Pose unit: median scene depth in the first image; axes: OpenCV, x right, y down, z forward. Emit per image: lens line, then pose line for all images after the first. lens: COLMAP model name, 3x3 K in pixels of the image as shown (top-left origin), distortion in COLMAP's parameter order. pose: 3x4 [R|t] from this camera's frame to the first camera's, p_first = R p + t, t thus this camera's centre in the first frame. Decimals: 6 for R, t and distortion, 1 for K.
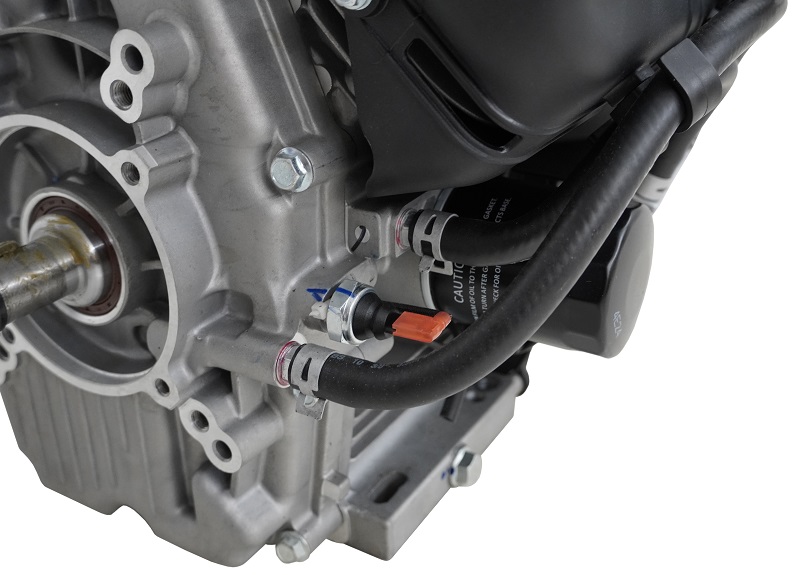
lens RADIAL K [[916.0, 0, 436.8], [0, 916.0, 300.8], [0, 0, 1]] dist [0.010018, 0.011671]
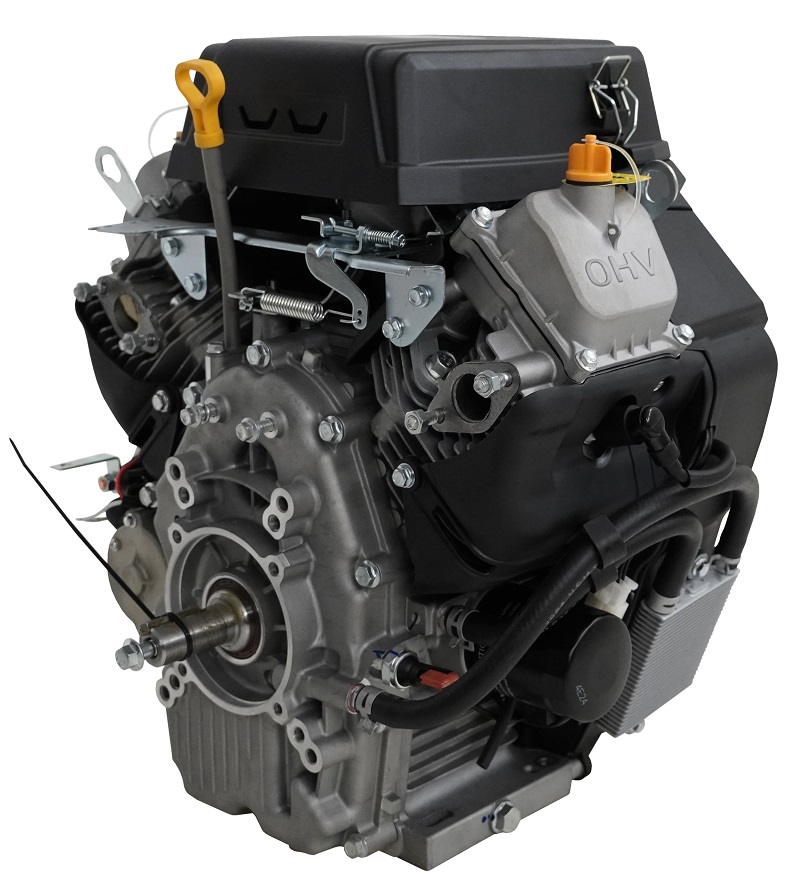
lens RADIAL K [[1788.2, 0, 400.0], [0, 1788.2, 446.5], [0, 0, 1]] dist [-0.007148, 0.002254]
pose [[0.964186, 0.056280, -0.259186, 0.651334], [-0.103809, 0.979344, -0.173521, 0.165693], [0.244066, 0.194213, 0.950112, -1.884372]]
